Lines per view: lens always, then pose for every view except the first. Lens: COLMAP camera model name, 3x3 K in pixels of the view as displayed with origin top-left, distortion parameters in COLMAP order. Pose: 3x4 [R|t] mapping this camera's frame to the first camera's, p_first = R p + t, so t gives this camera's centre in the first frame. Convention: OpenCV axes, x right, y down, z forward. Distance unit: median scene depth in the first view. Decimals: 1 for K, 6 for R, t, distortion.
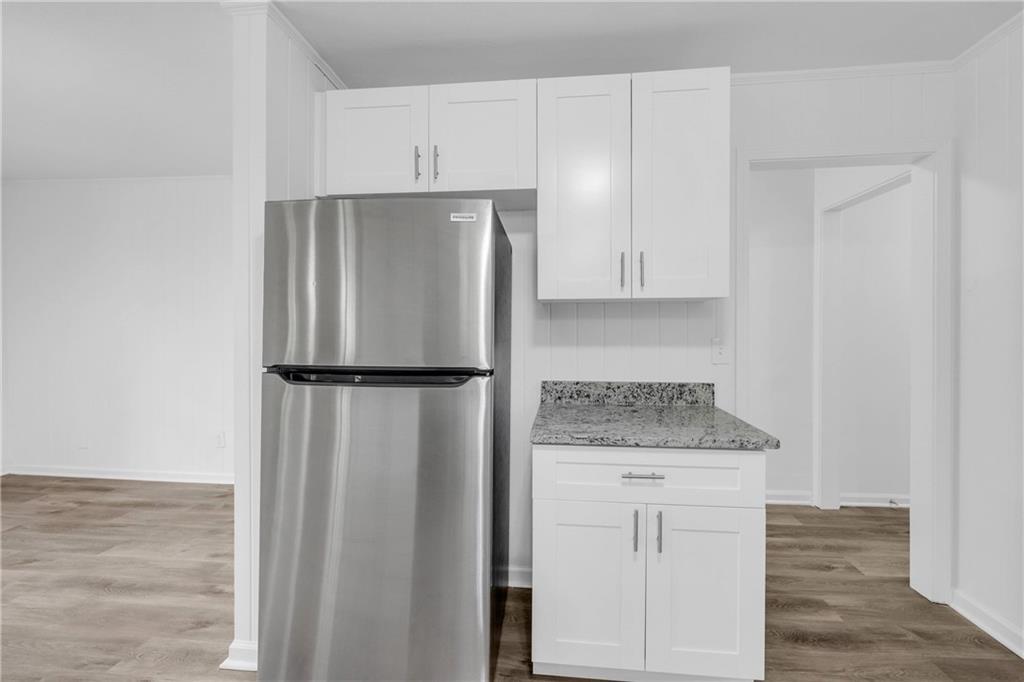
lens RADIAL K [[428.0, 0, 509.3], [0, 428.0, 330.3], [0, 0, 1]] dist [0.000415, -0.000114]
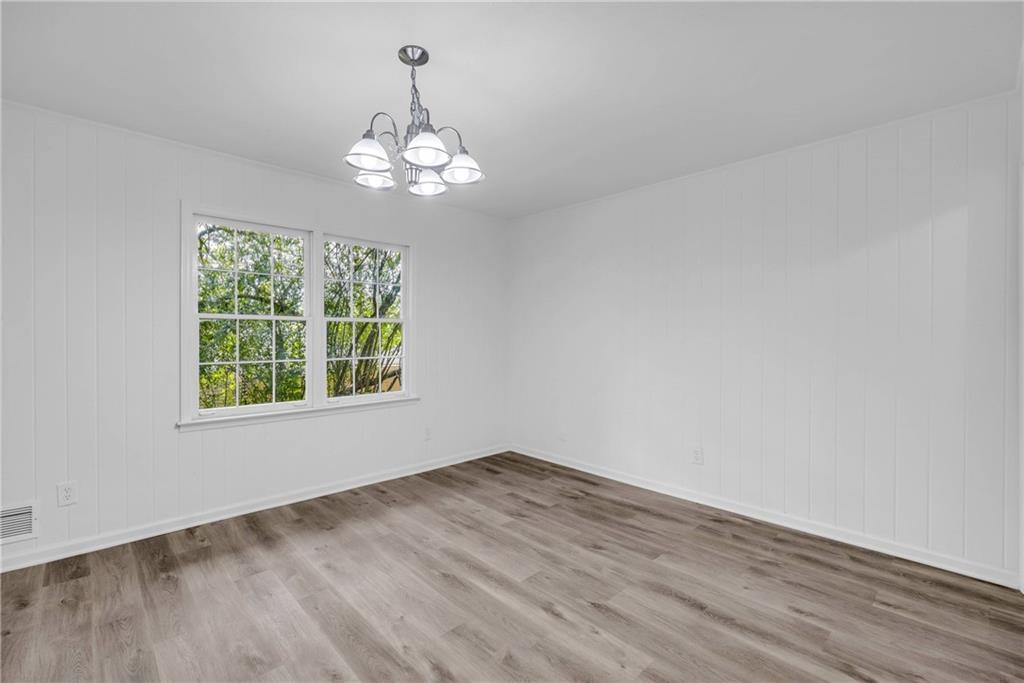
lens RADIAL K [[434.3, 0, 461.2], [0, 434.3, 338.0], [0, 0, 1]] dist [-0.001667, -0.000202]
pose [[0.724538, -0.000399, -0.689235, -0.548838], [0.002059, 0.999997, 0.001585, -0.003844], [0.689232, -0.002568, 0.724536, -0.051109]]
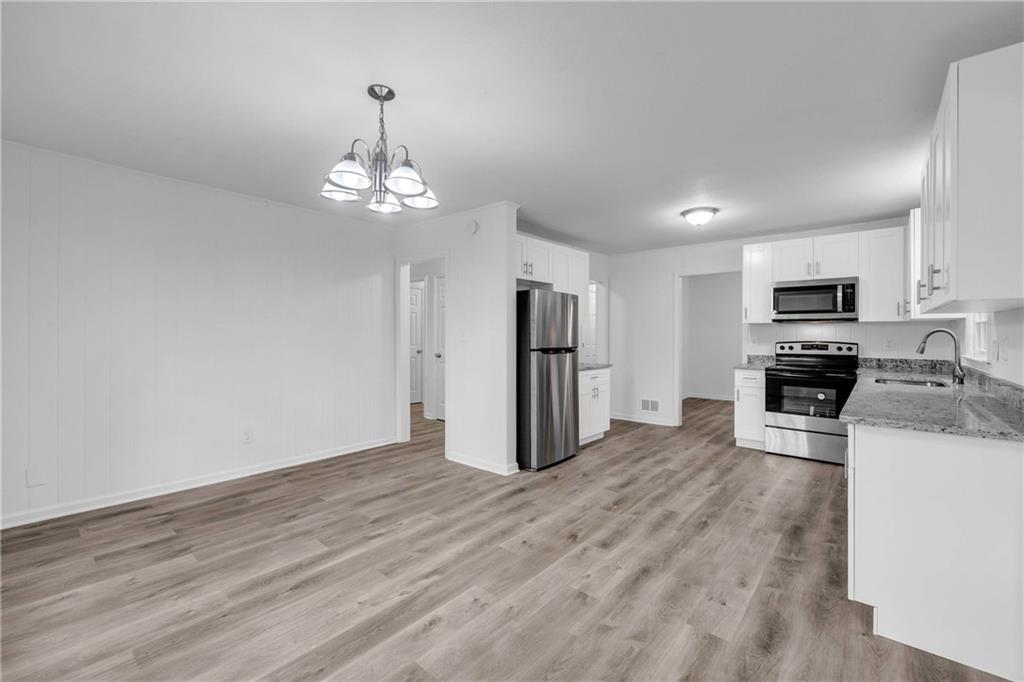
lens RADIAL K [[417.8, 0, 531.7], [0, 417.8, 335.8], [0, 0, 1]] dist [-0.001795, -0.000034]
pose [[0.551673, -0.003435, 0.834053, -1.605459], [-0.003852, 0.999970, 0.006666, -0.011540], [-0.834051, -0.006891, 0.551644, -0.256234]]
